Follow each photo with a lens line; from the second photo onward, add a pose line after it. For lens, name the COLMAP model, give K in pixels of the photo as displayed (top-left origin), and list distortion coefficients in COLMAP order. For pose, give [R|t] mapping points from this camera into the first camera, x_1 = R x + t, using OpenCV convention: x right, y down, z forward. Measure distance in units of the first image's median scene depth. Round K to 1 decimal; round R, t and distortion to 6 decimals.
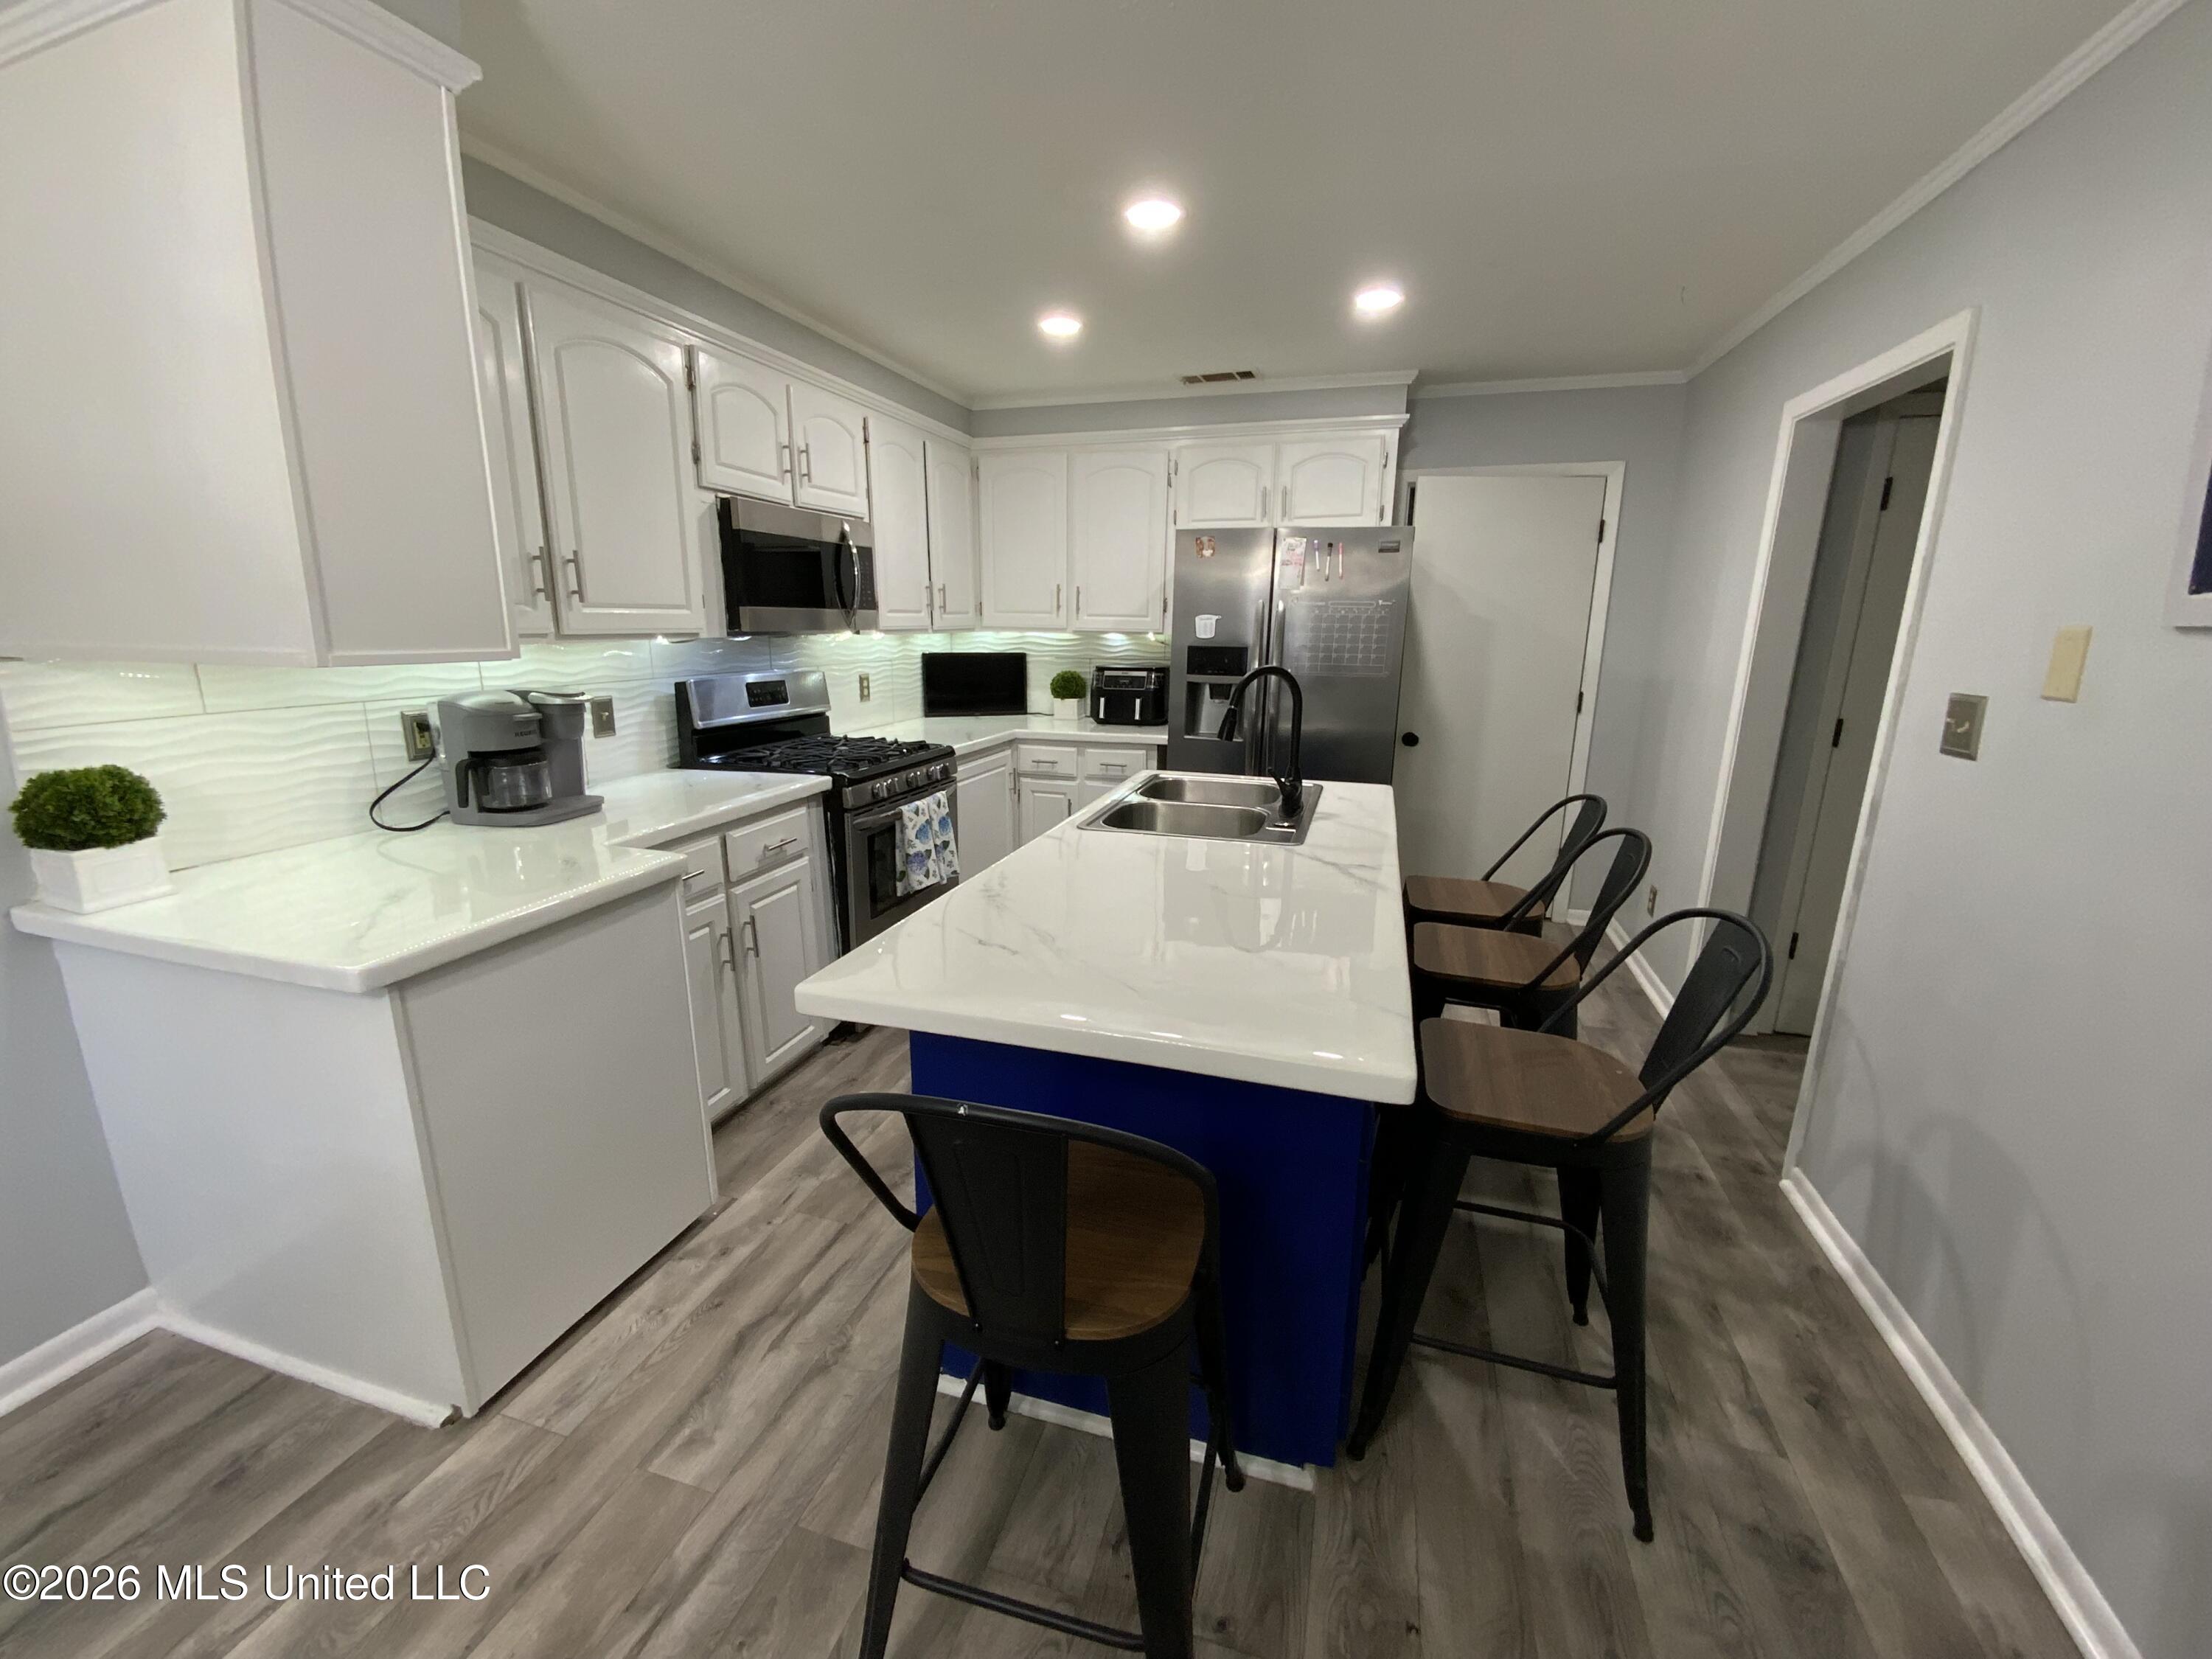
lens RADIAL K [[895.0, 0, 1107.0], [0, 895.0, 834.8], [0, 0, 1]] dist [0.024989, -0.021245]
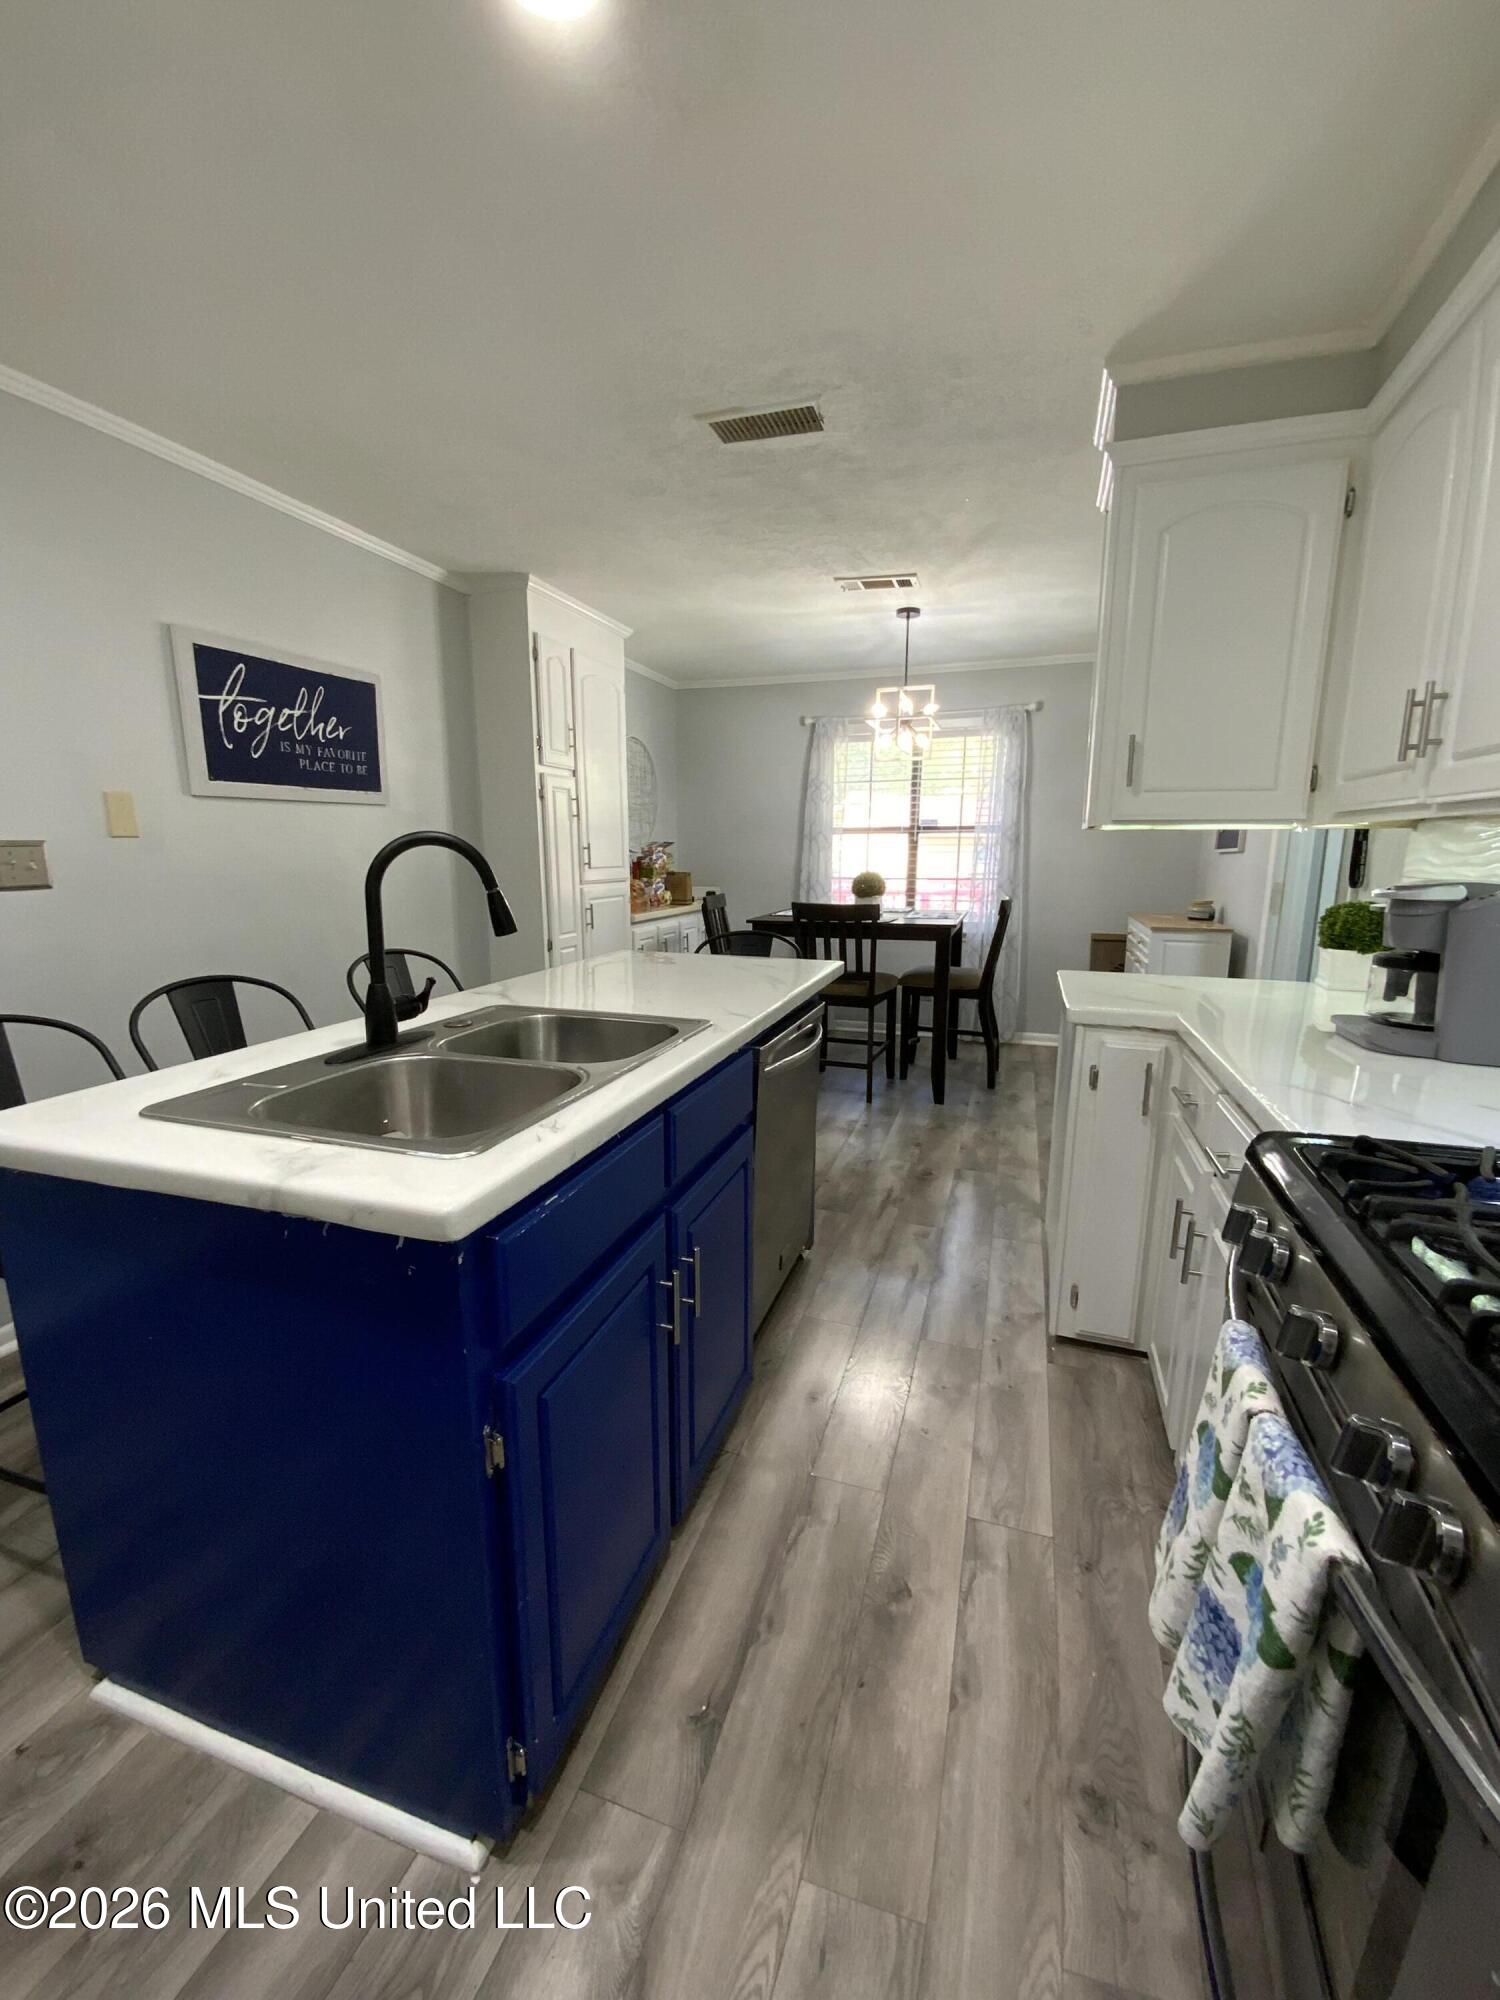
lens RADIAL K [[819.7, 0, 750.0], [0, 819.7, 1000.0], [0, 0, 1]] dist [0.016431, -0.019130]
pose [[-0.999384, -0.021175, 0.027988, -0.071351], [-0.007907, 0.912819, 0.408287, -0.268401], [-0.034193, 0.407815, -0.912424, 1.314562]]
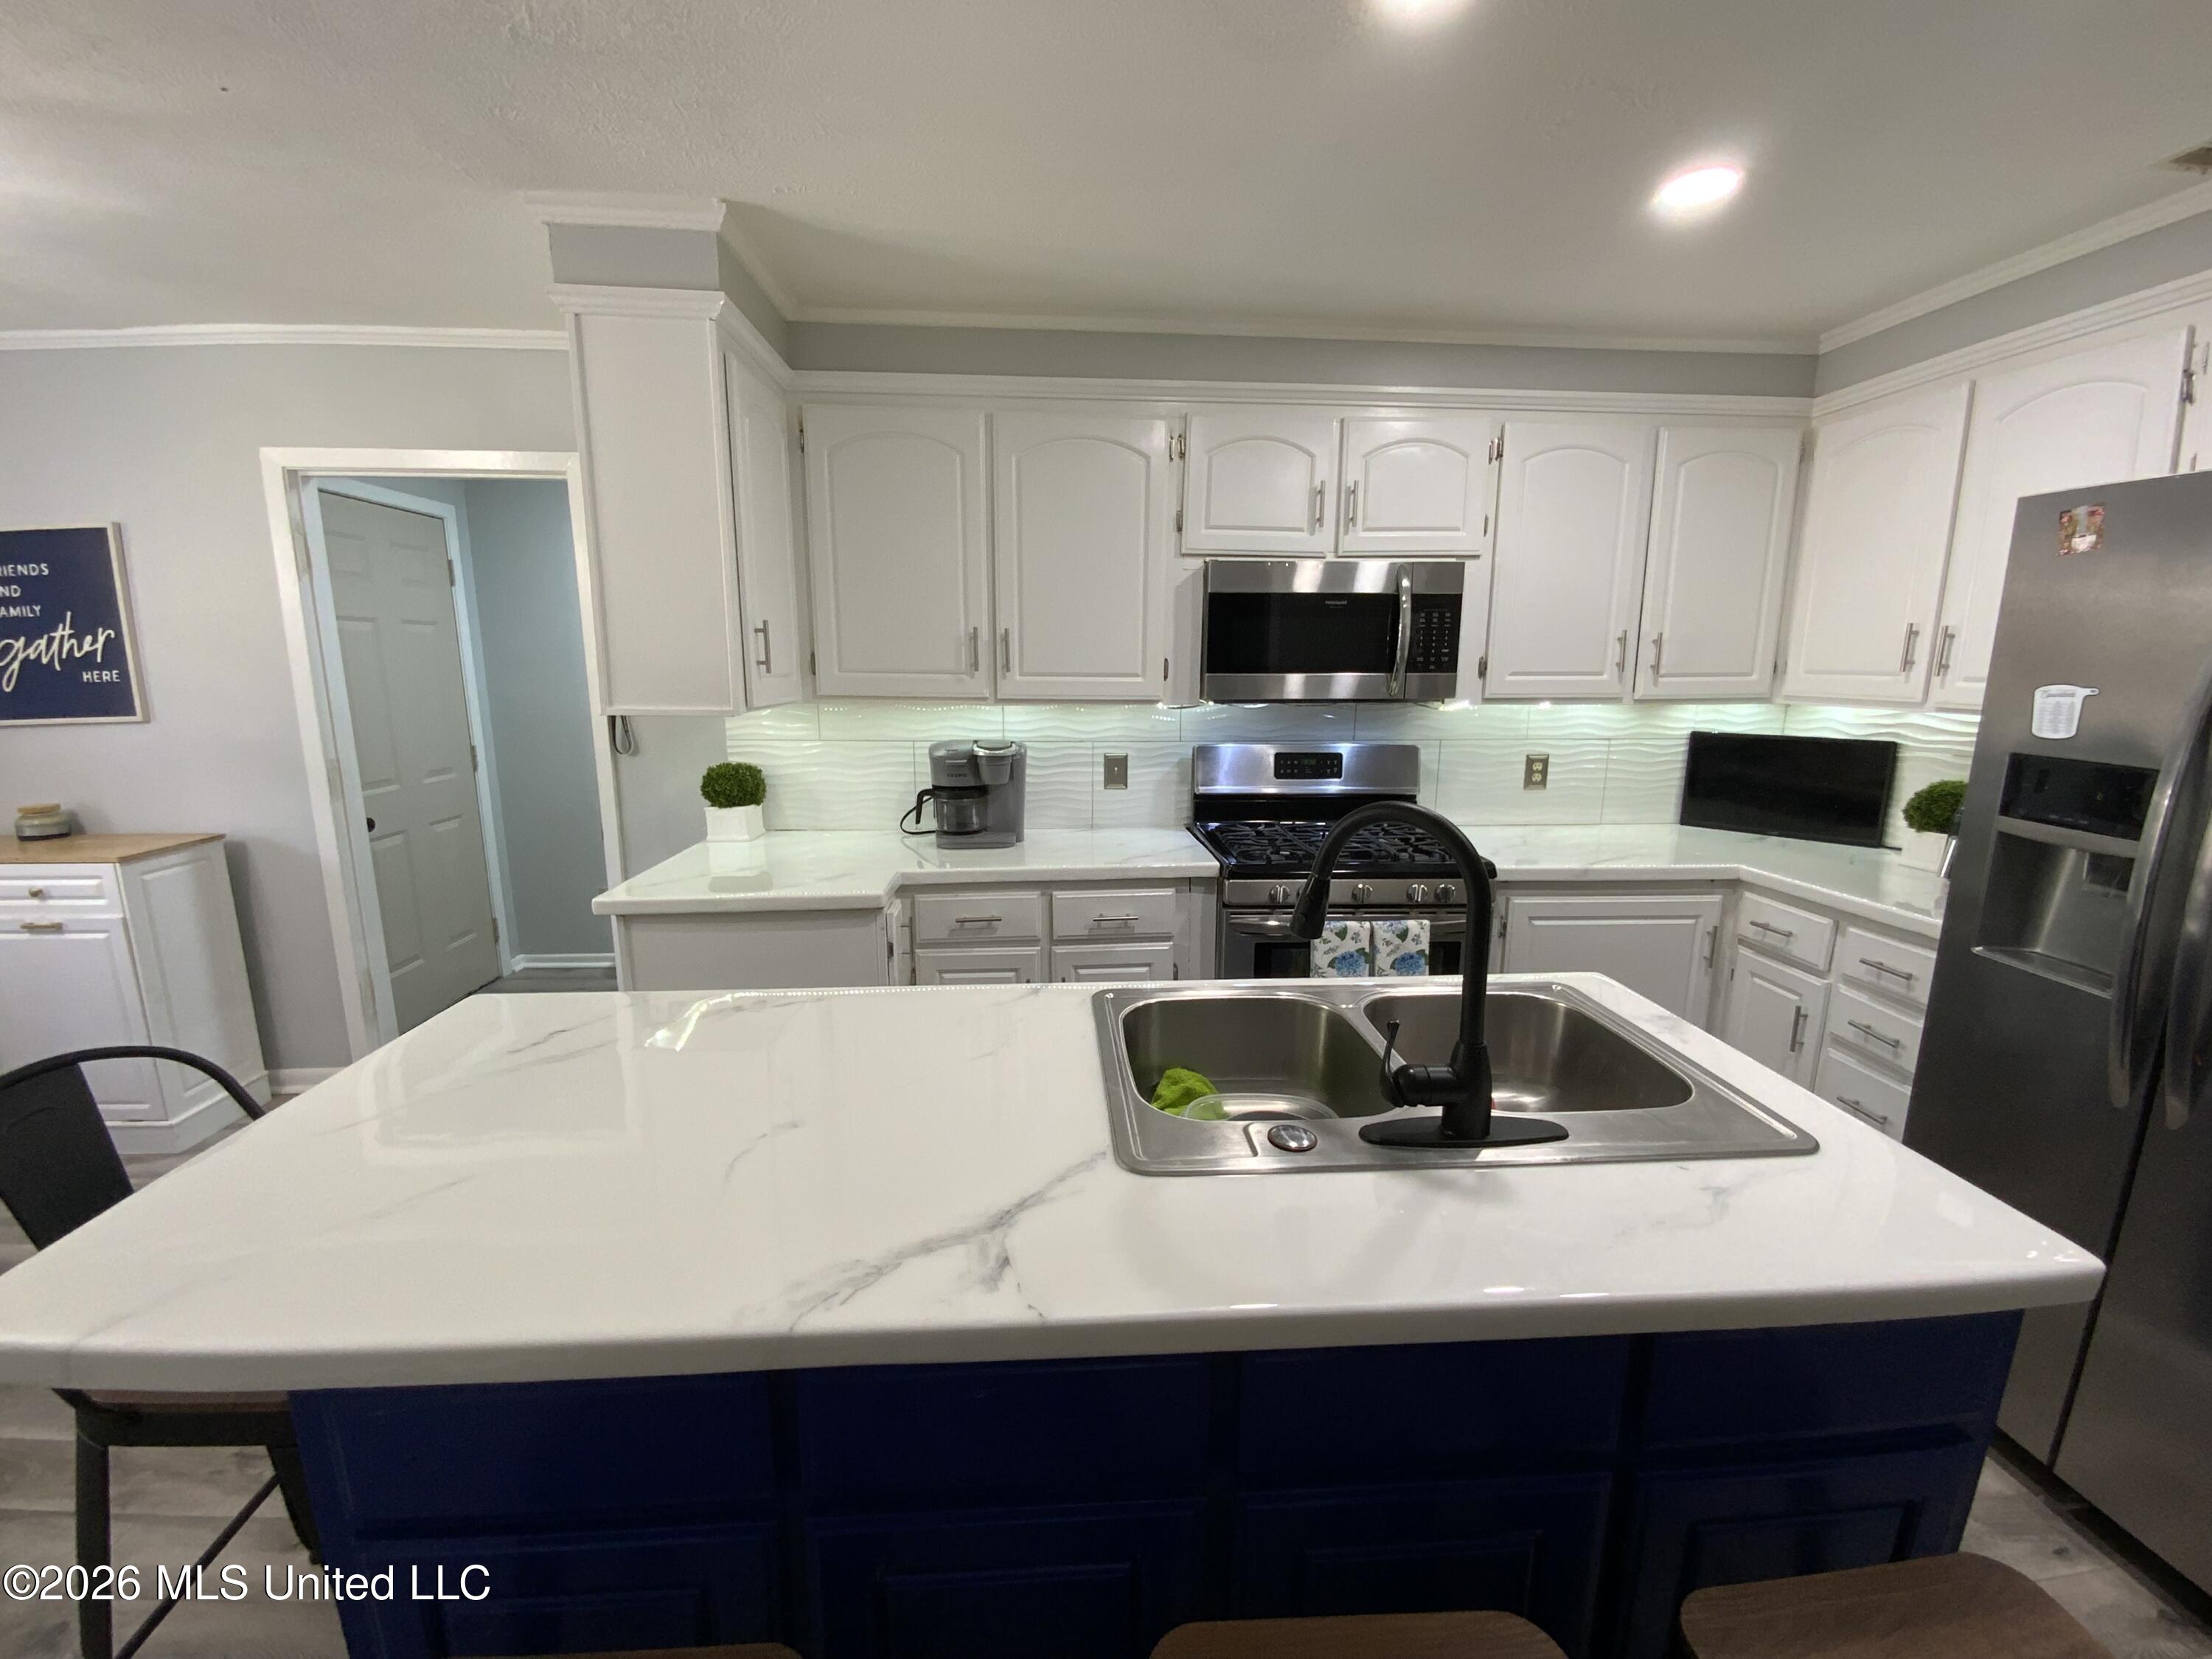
lens RADIAL K [[895.0, 0, 1107.0], [0, 895.0, 834.8], [0, 0, 1]] dist [0.024989, -0.021245]
pose [[0.352265, 0.169218, -0.920475, 0.451729], [-0.220975, 0.970749, 0.093893, -0.149282], [0.909439, 0.170327, 0.379354, 0.559438]]
